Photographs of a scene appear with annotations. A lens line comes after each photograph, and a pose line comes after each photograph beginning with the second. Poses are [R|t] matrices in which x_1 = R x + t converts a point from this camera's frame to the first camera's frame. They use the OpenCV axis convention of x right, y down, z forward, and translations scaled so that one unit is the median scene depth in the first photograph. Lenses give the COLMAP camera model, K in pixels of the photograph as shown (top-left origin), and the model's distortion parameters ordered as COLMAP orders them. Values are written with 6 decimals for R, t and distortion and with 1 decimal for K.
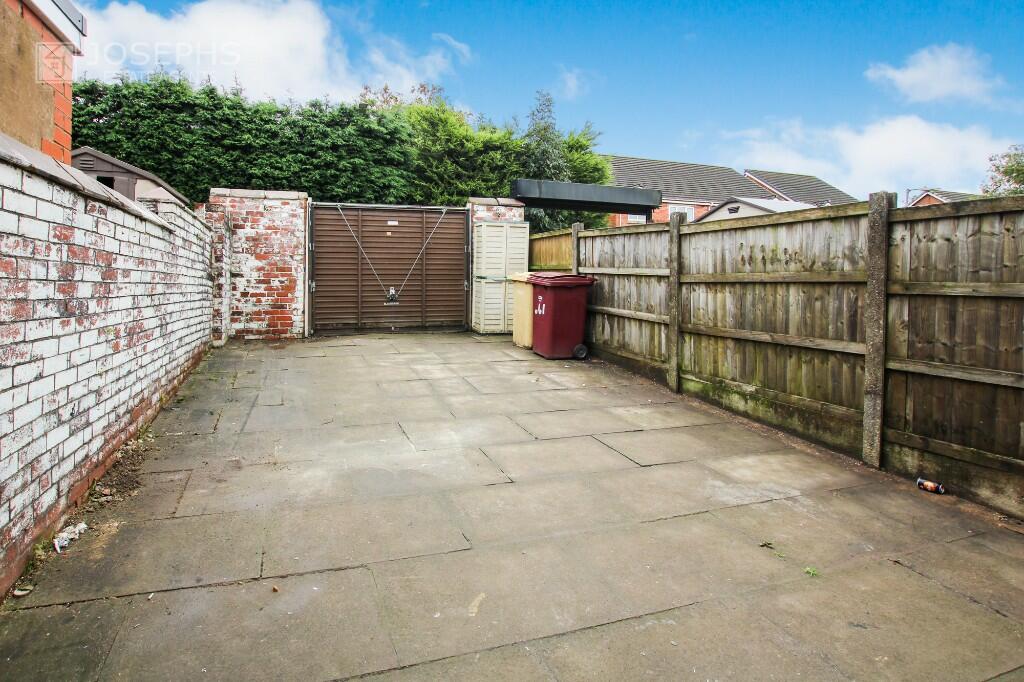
lens RADIAL K [[487.9, 0, 509.4], [0, 487.9, 282.5], [0, 0, 1]] dist [-0.023612, 0.000414]
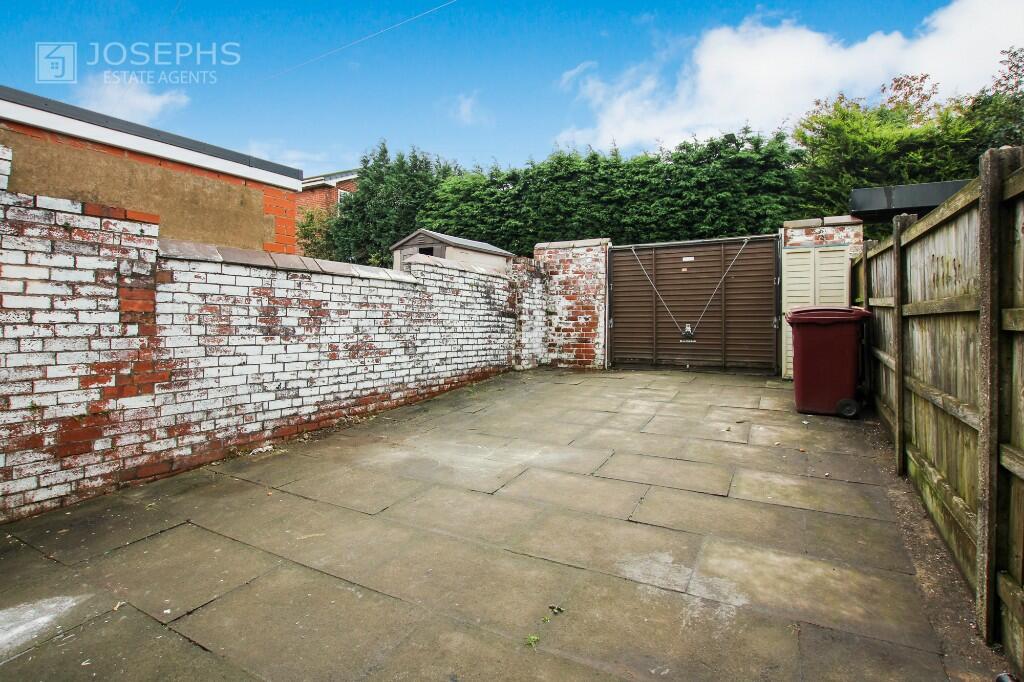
lens RADIAL K [[488.4, 0, 510.9], [0, 488.4, 313.2], [0, 0, 1]] dist [-0.026527, 0.000374]
pose [[0.714093, -0.009924, -0.699980, 0.209321], [-0.000648, 0.999890, -0.014837, 0.002351], [0.700050, 0.011048, 0.714008, 0.056354]]
